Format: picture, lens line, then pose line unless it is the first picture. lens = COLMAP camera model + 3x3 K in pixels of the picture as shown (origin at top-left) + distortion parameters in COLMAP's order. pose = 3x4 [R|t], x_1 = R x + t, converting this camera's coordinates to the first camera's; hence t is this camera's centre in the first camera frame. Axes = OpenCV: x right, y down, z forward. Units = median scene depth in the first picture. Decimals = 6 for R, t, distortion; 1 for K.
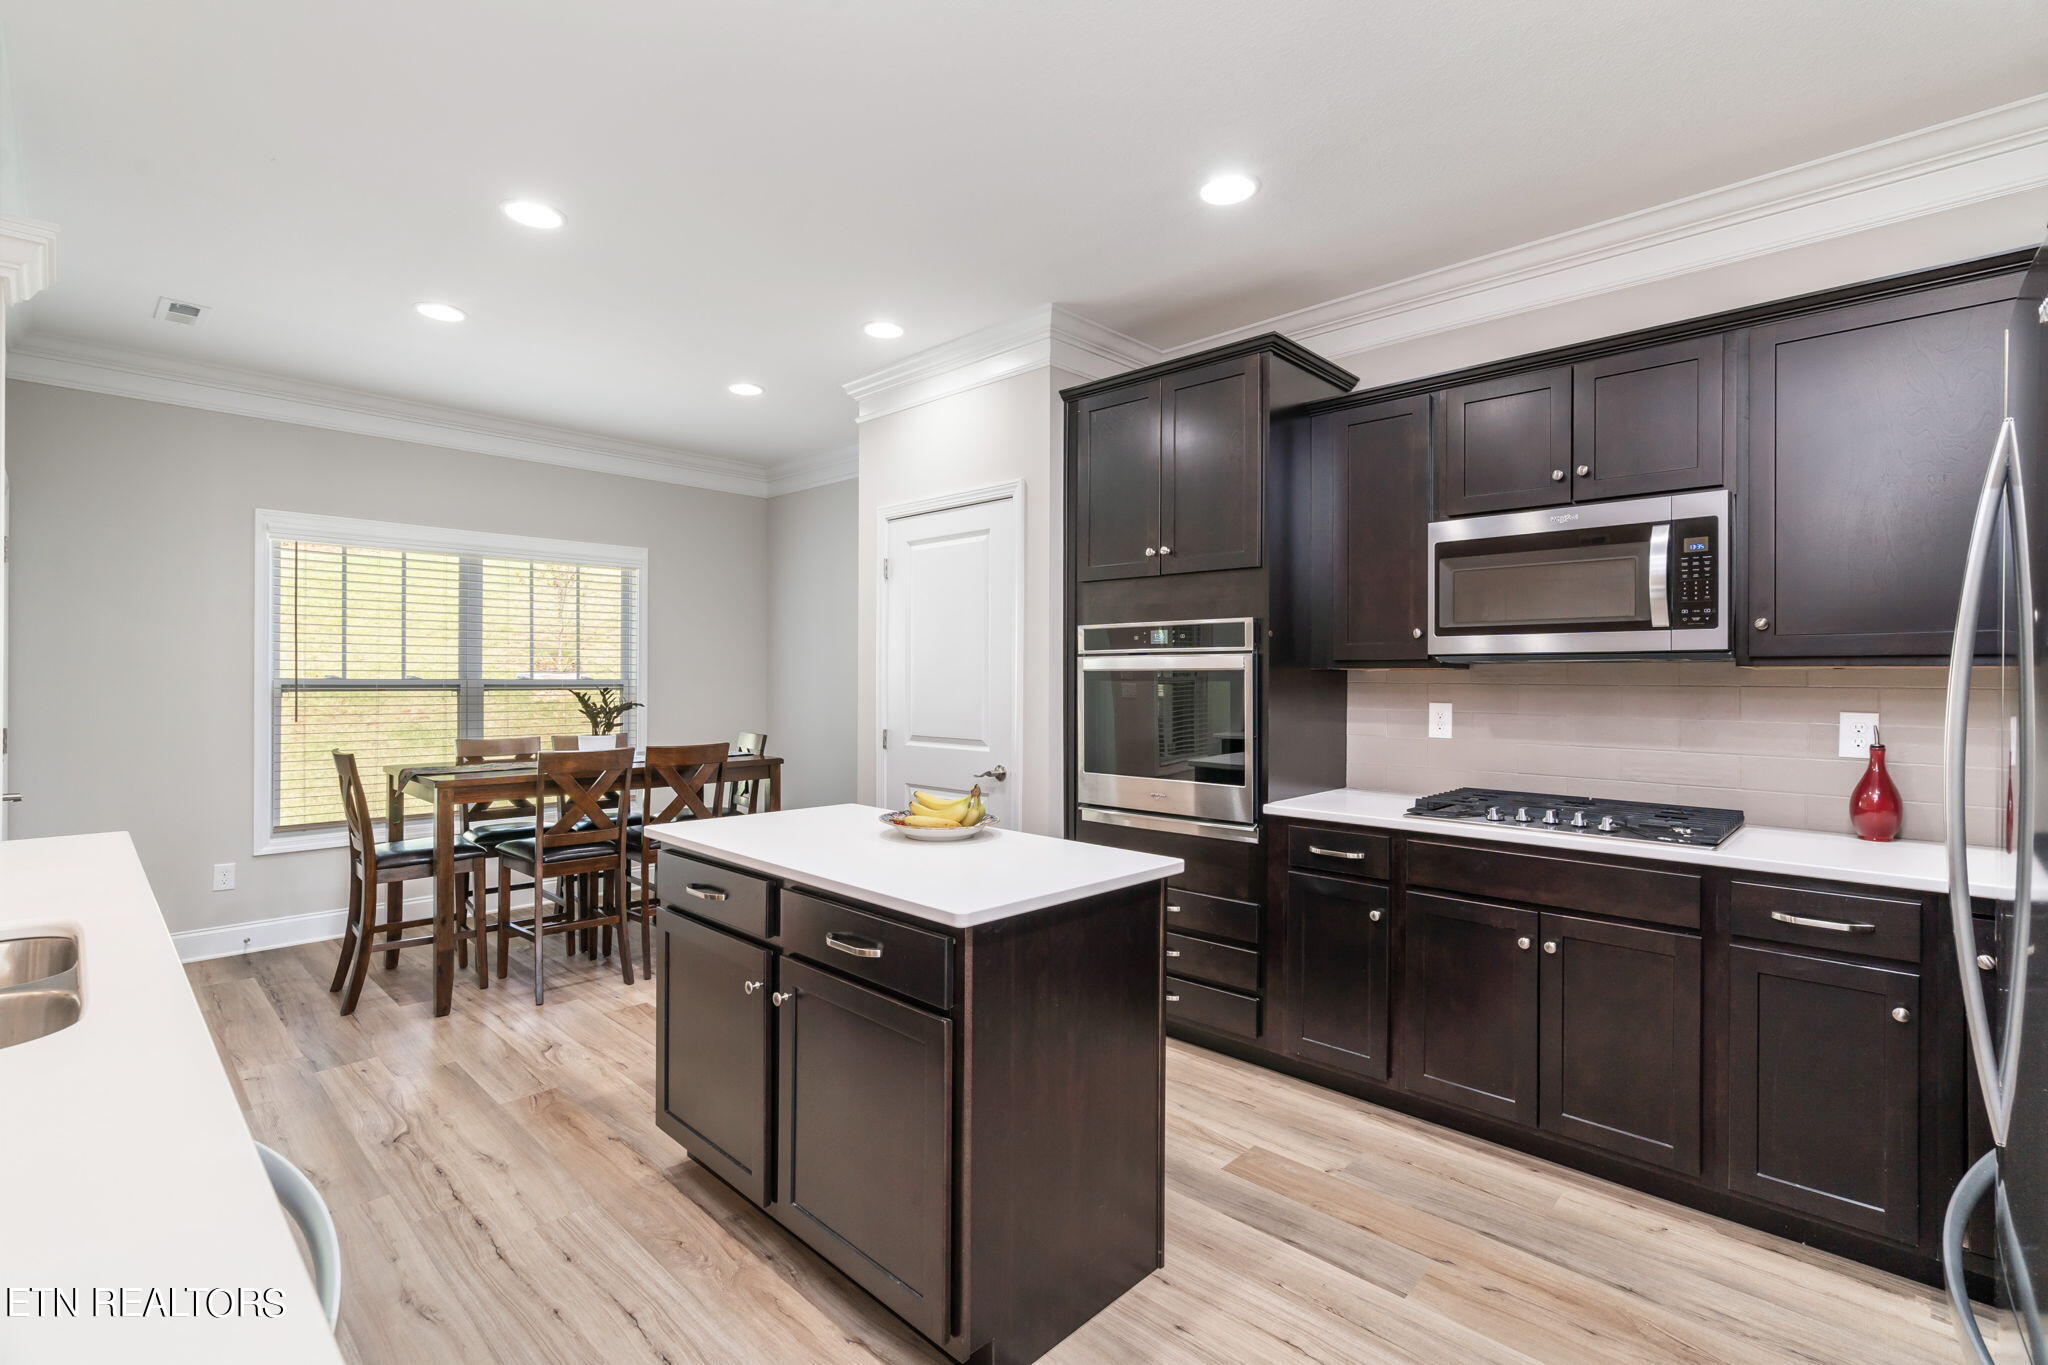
lens RADIAL K [[931.2, 0, 1026.0], [0, 931.2, 668.9], [0, 0, 1]] dist [-0.002872, -0.001047]
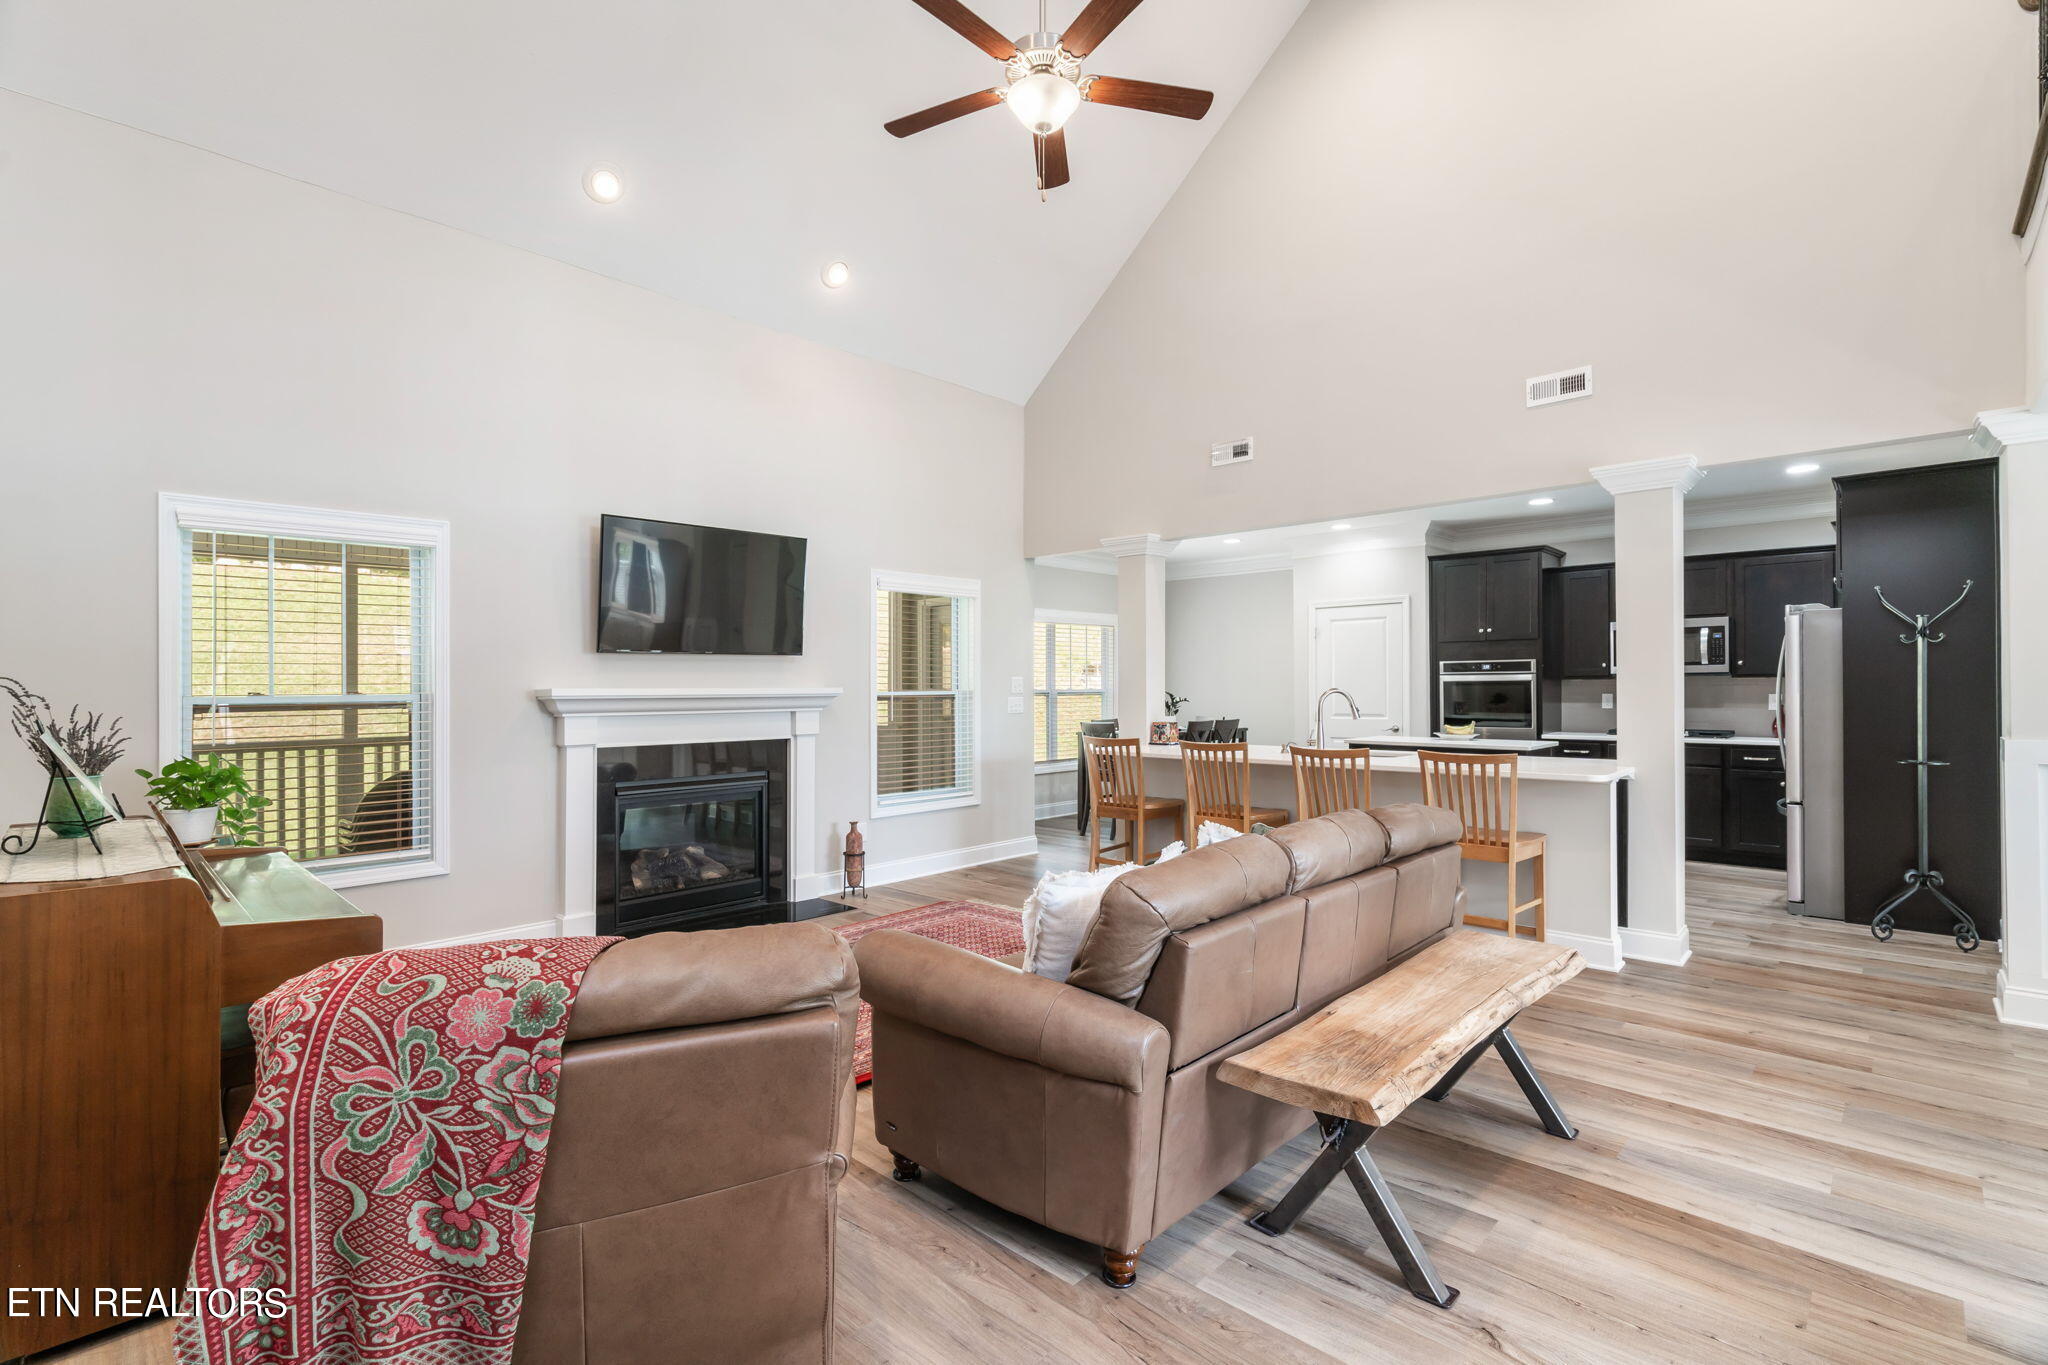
lens RADIAL K [[931.2, 0, 1025.2], [0, 931.2, 681.2], [0, 0, 1]] dist [-0.002872, -0.001047]
pose [[0.999914, -0.012481, 0.004011, -0.998694], [0.012458, 0.999906, 0.005804, -0.026111], [-0.004083, -0.005754, 0.999975, -1.299242]]
